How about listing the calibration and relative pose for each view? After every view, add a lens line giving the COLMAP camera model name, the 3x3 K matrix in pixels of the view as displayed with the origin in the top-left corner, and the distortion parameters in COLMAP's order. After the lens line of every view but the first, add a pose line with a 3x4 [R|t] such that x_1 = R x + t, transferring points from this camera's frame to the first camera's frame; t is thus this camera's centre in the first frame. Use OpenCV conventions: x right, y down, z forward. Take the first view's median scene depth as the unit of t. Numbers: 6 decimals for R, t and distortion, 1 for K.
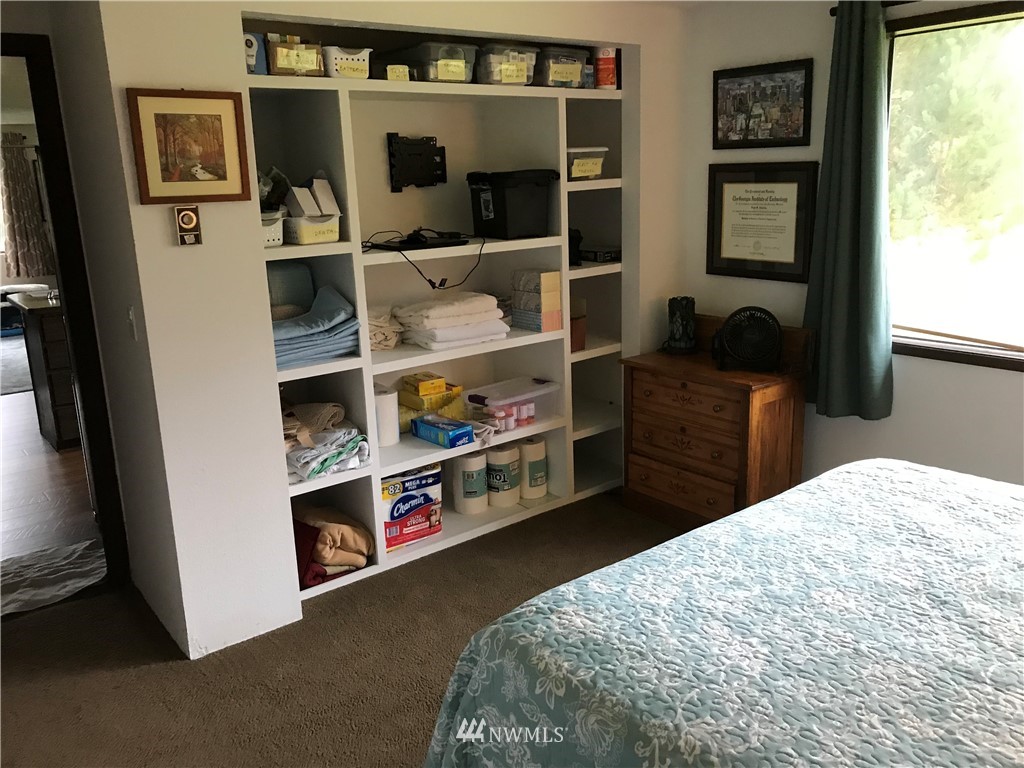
lens RADIAL K [[838.4, 0, 495.1], [0, 838.4, 386.1], [0, 0, 1]] dist [0.011495, -0.006059]
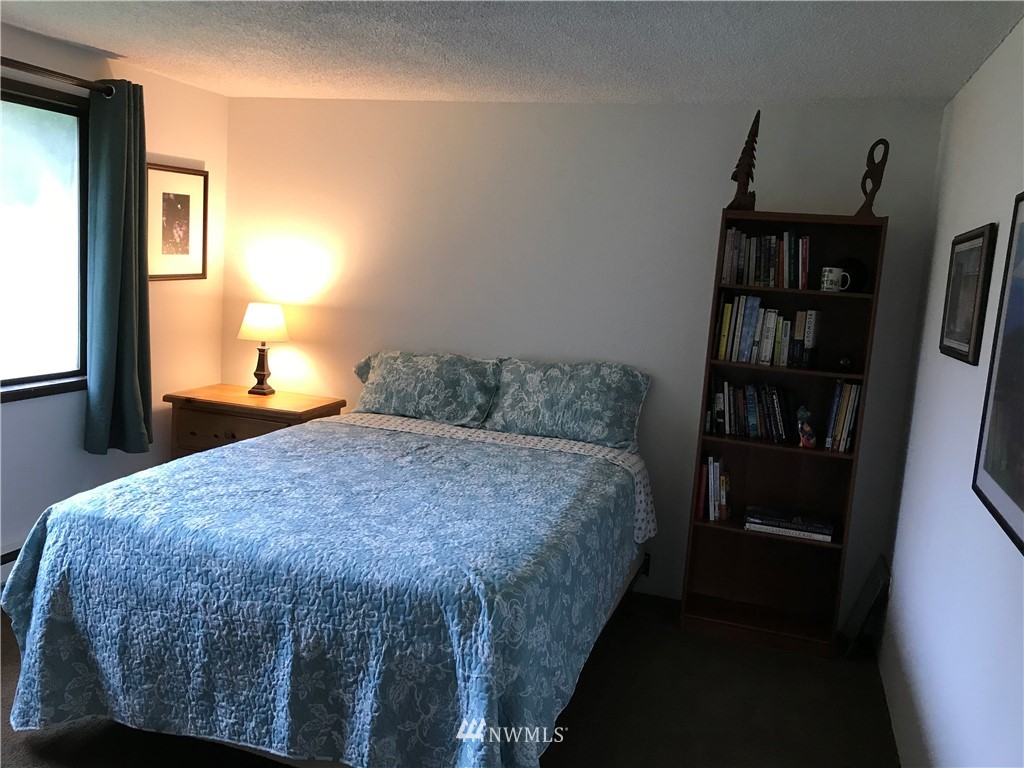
lens RADIAL K [[838.4, 0, 495.1], [0, 838.4, 386.1], [0, 0, 1]] dist [0.011495, -0.006059]
pose [[-0.527819, -0.143139, 0.837209, -0.972200], [0.160528, 0.951120, 0.263820, -0.343676], [-0.834049, 0.273645, -0.479042, 1.433983]]
